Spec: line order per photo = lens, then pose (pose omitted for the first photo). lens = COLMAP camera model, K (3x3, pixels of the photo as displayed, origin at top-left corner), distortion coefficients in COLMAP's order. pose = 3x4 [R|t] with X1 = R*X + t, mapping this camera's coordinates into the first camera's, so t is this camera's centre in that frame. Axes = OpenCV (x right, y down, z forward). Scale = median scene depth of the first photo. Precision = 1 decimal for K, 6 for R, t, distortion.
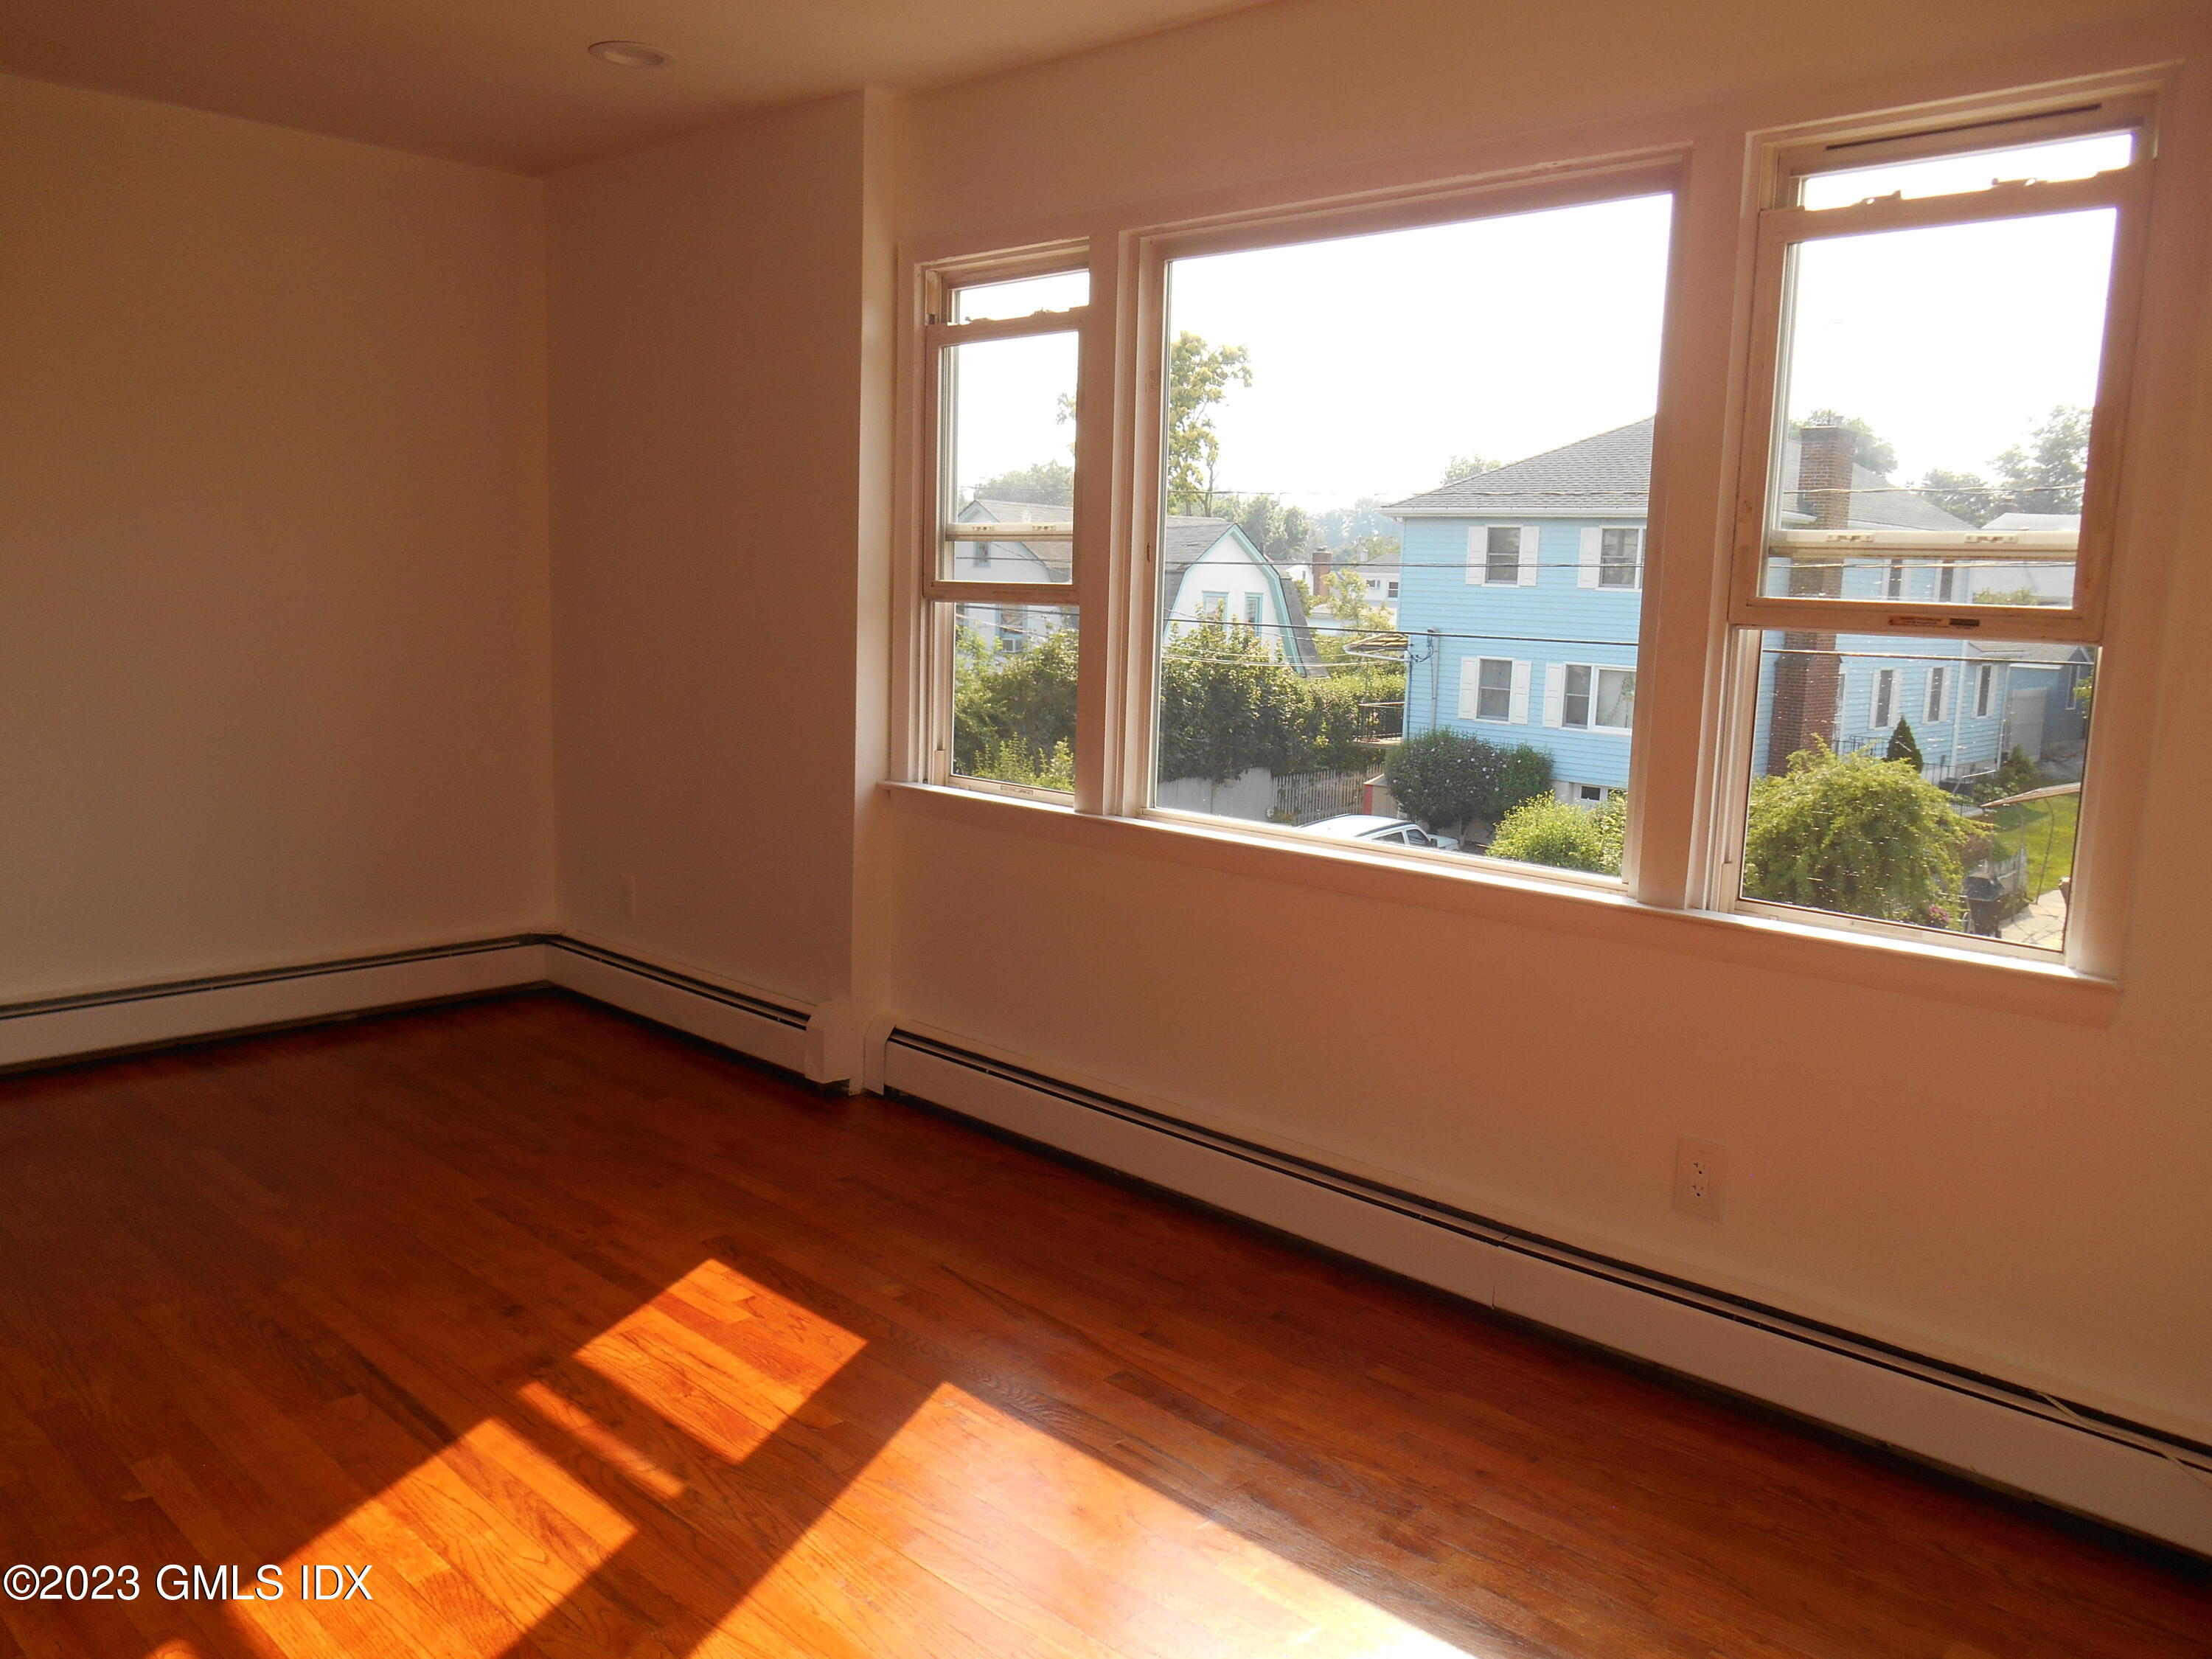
lens RADIAL K [[1713.5, 0, 1099.8], [0, 1713.5, 822.5], [0, 0, 1]] dist [-0.022834, 0.004086]
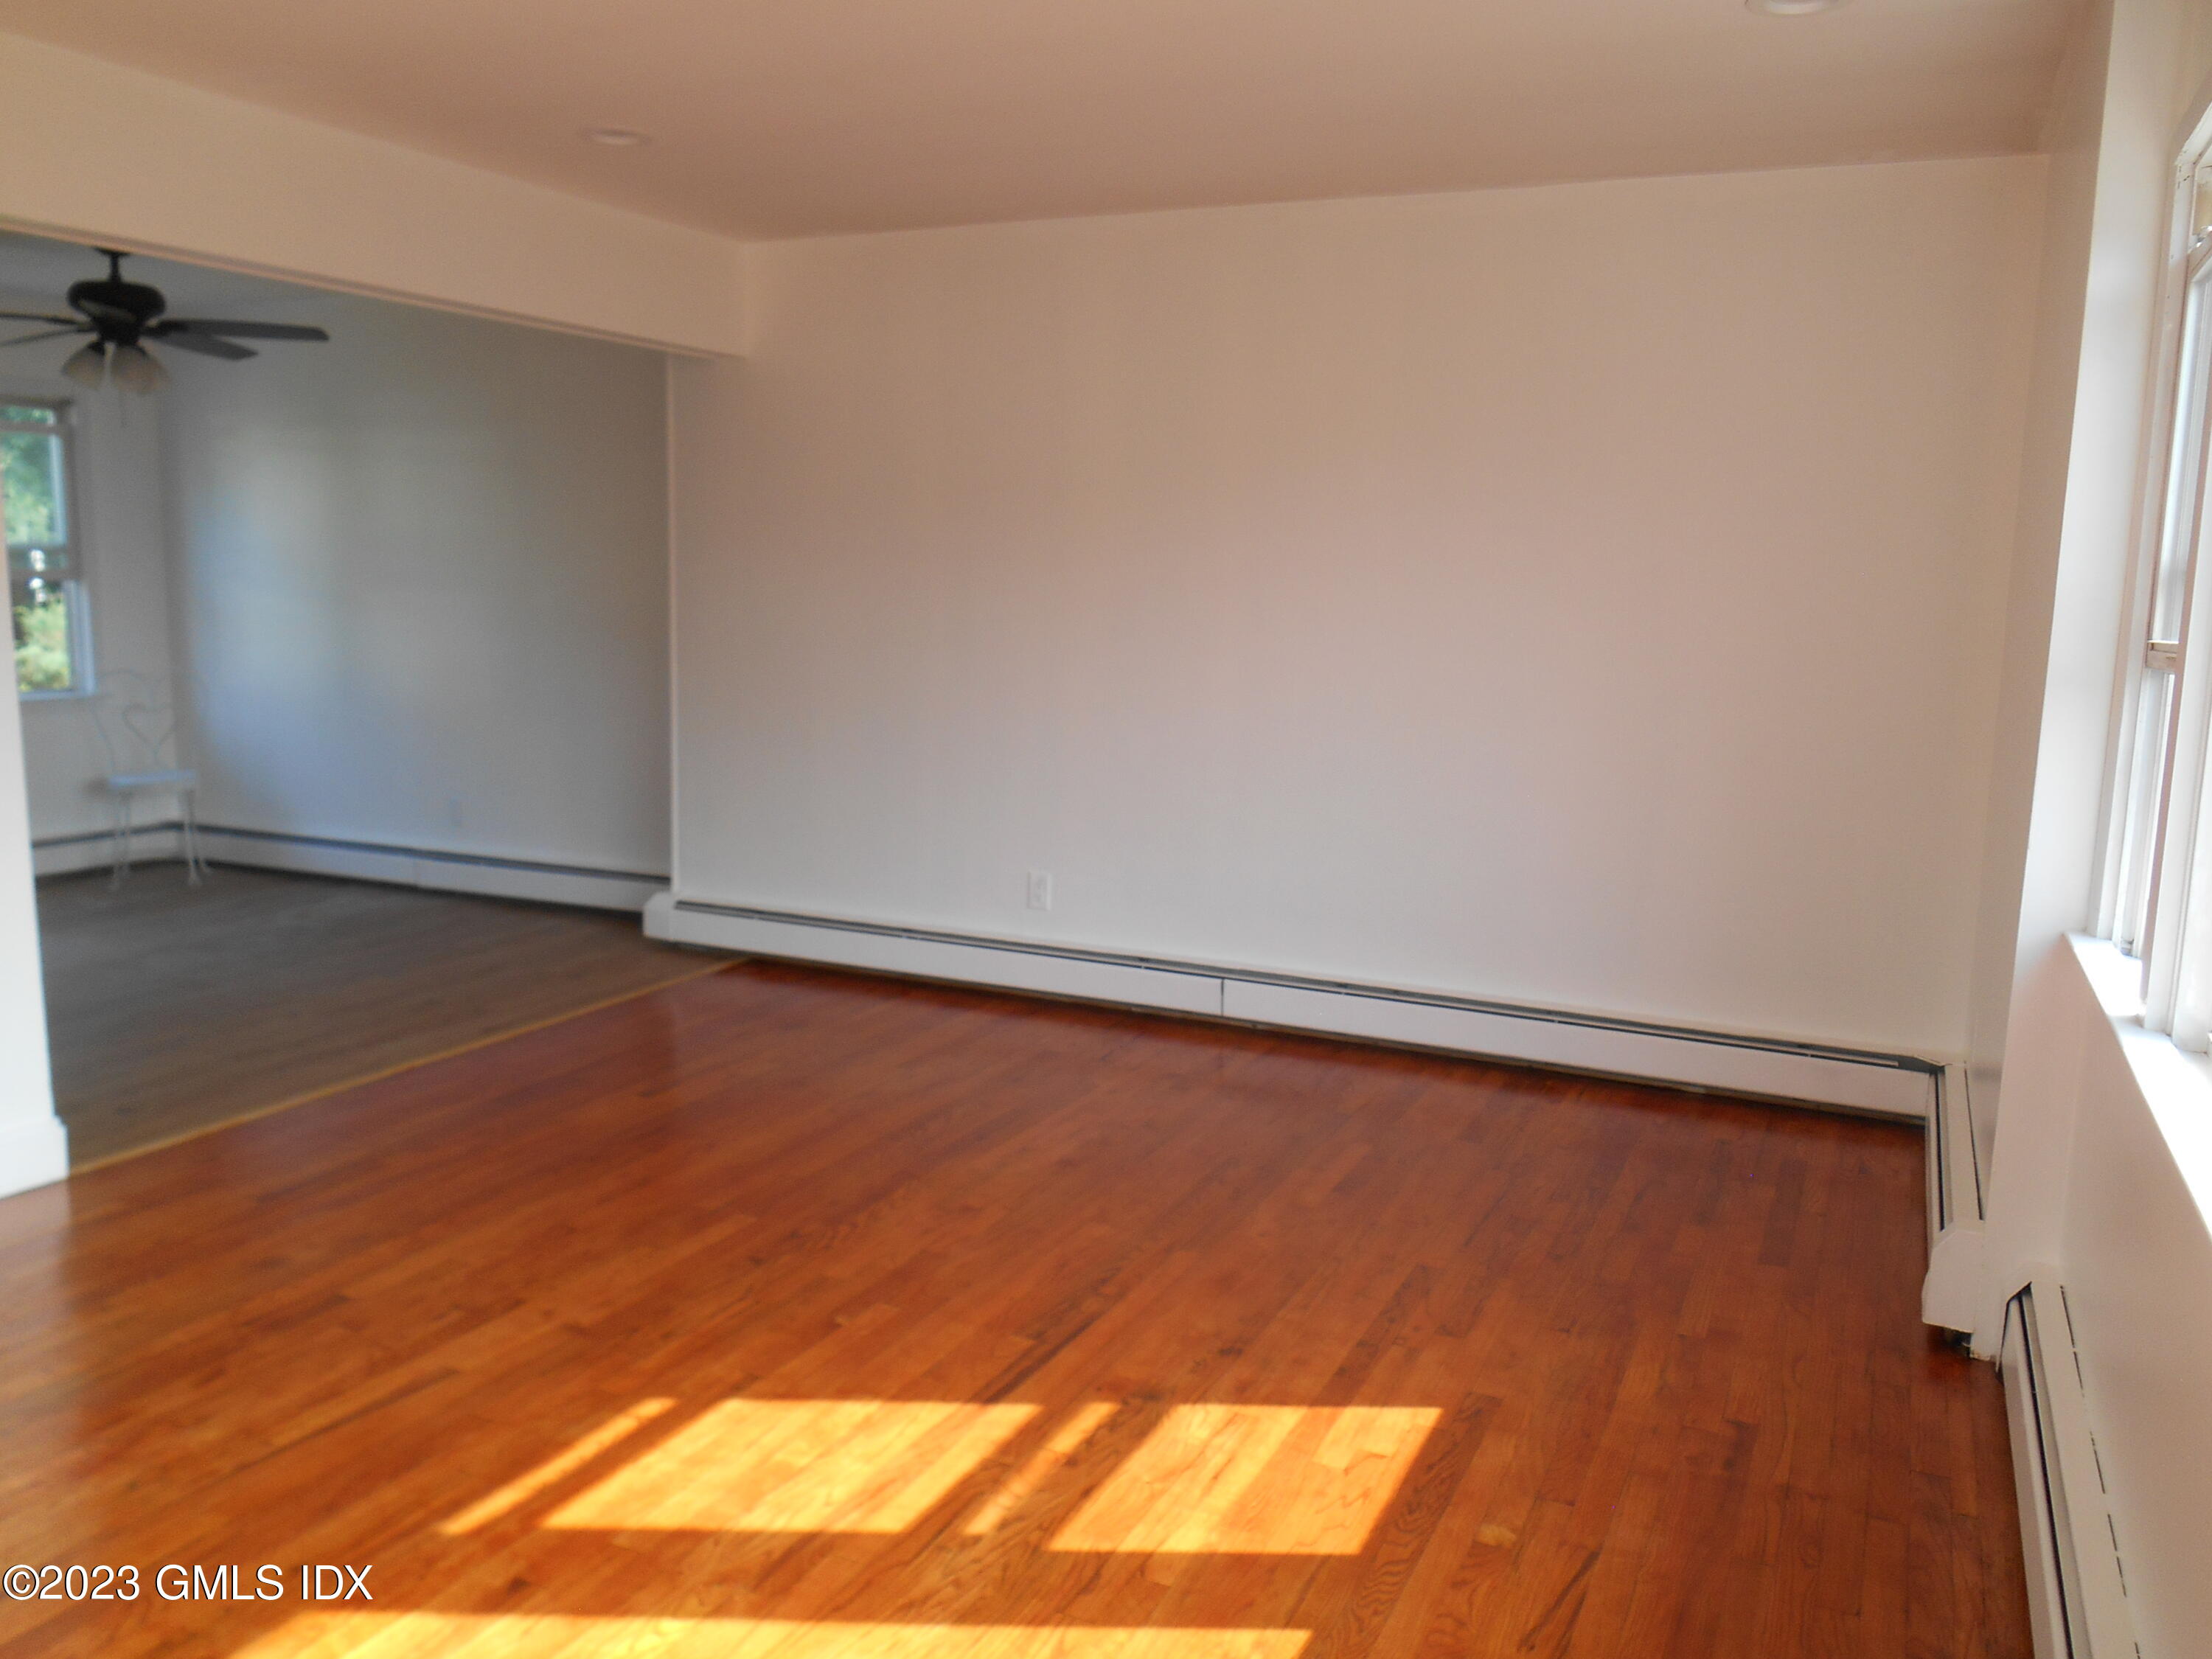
lens RADIAL K [[1713.5, 0, 1108.8], [0, 1713.5, 833.4], [0, 0, 1]] dist [-0.022834, 0.004086]
pose [[0.331027, 0.119656, -0.936004, 0.571576], [-0.155564, 0.985275, 0.070939, -0.077528], [0.930710, 0.122126, 0.344767, 0.593997]]
